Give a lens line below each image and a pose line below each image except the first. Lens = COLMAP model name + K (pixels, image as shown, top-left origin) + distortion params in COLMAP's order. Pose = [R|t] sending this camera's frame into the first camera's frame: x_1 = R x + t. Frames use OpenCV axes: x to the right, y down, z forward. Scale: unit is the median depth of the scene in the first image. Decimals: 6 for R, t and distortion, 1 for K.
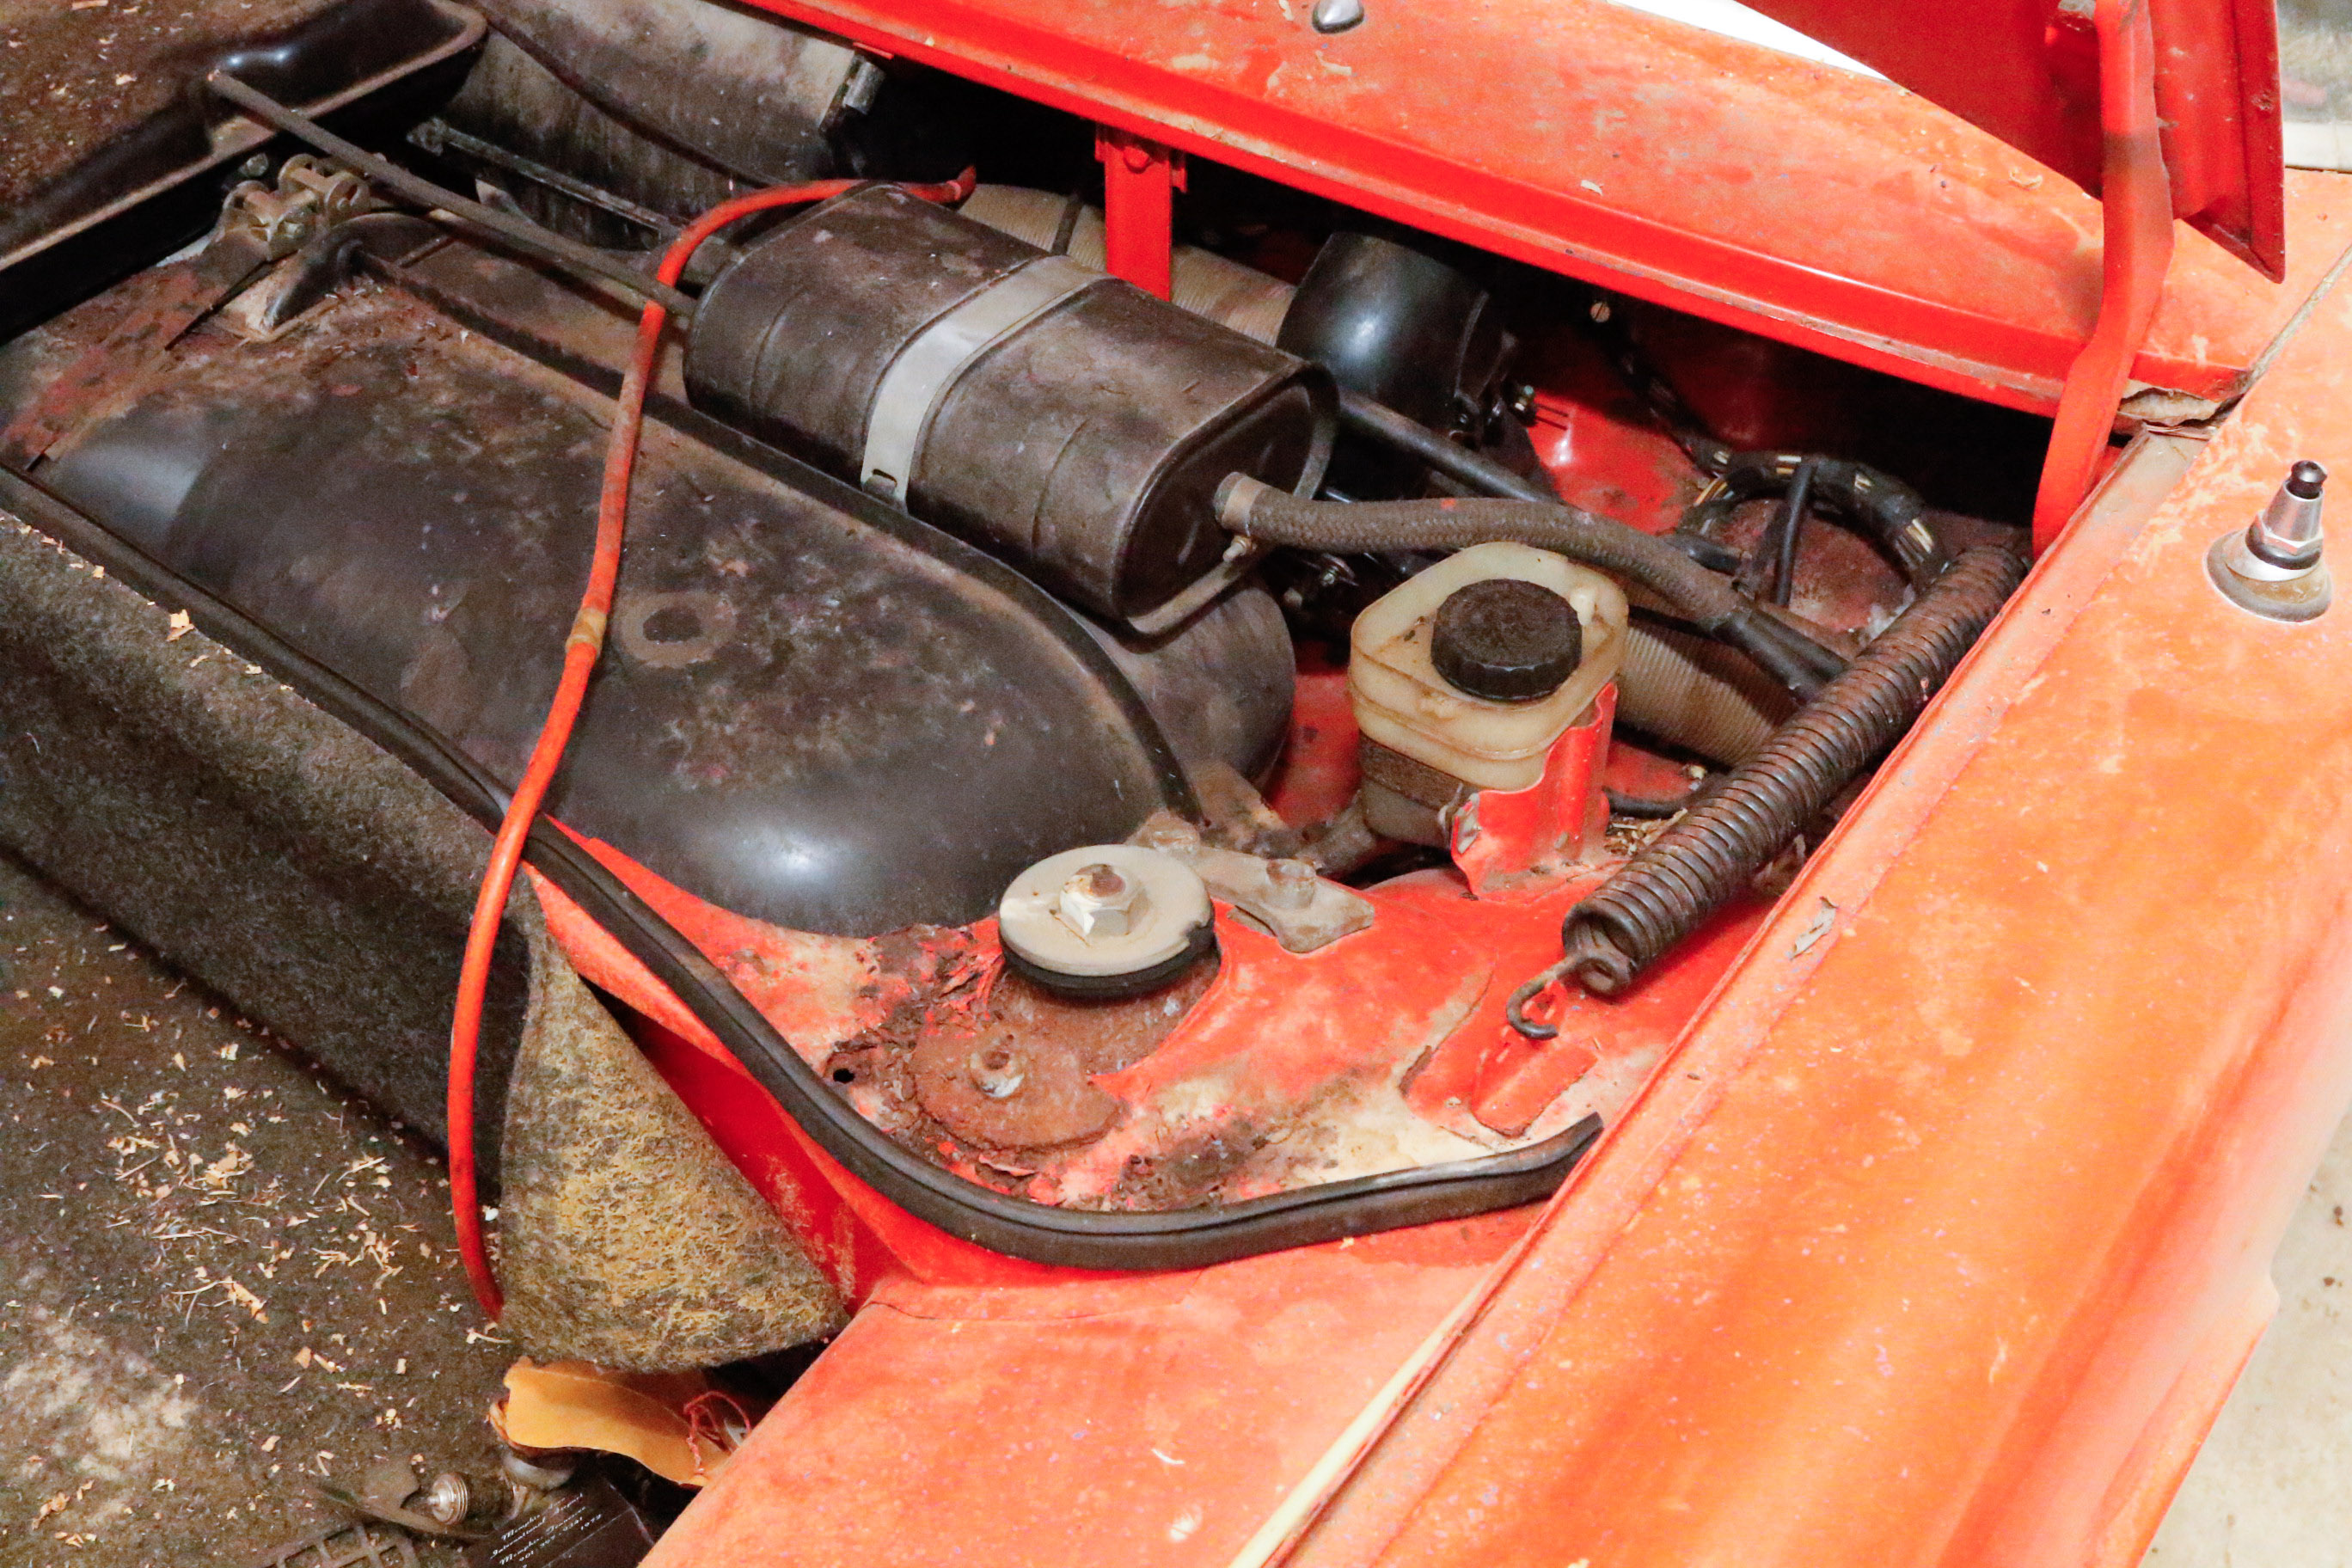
lens RADIAL K [[2558.1, 0, 1184.3], [0, 2558.1, 838.5], [0, 0, 1]] dist [-0.138356, 0.086888]
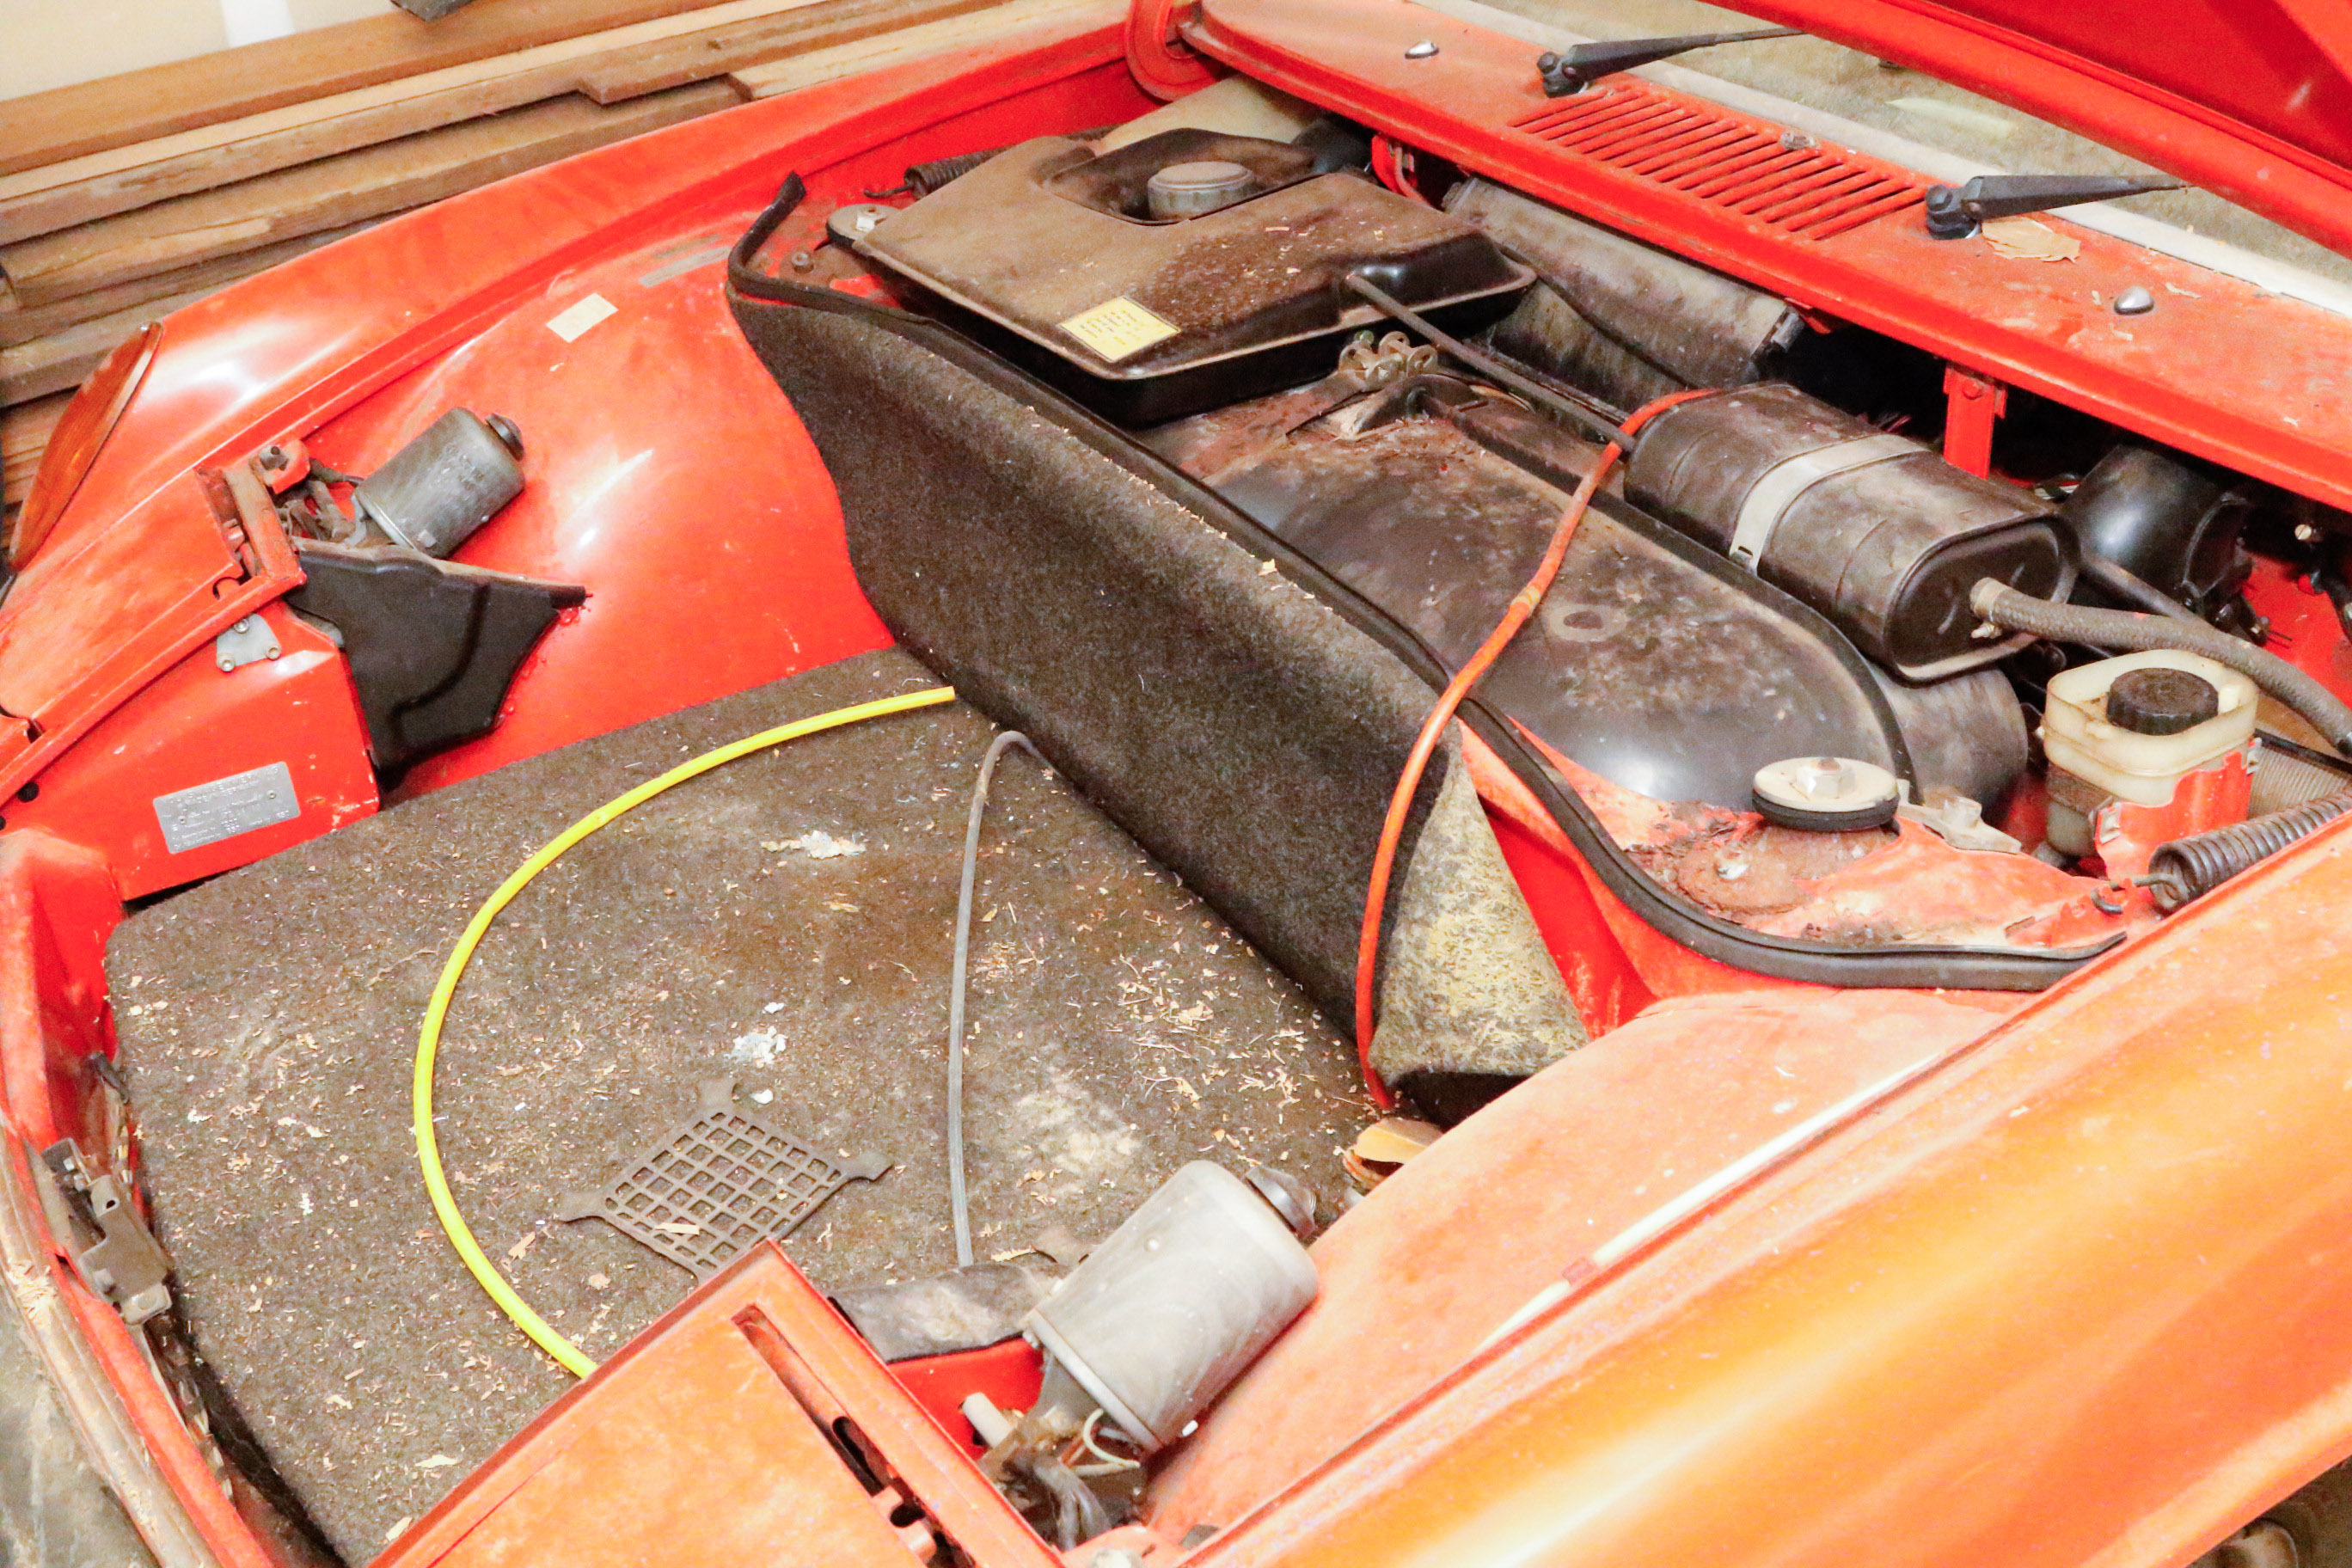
lens RADIAL K [[2566.1, 0, 1180.3], [0, 2566.1, 809.5], [0, 0, 1]] dist [-0.127679, 0.067301]
pose [[0.915783, 0.151026, -0.372200, 0.138937], [-0.225036, 0.960454, -0.163972, 0.286685], [0.332717, 0.233922, 0.913554, -0.370869]]
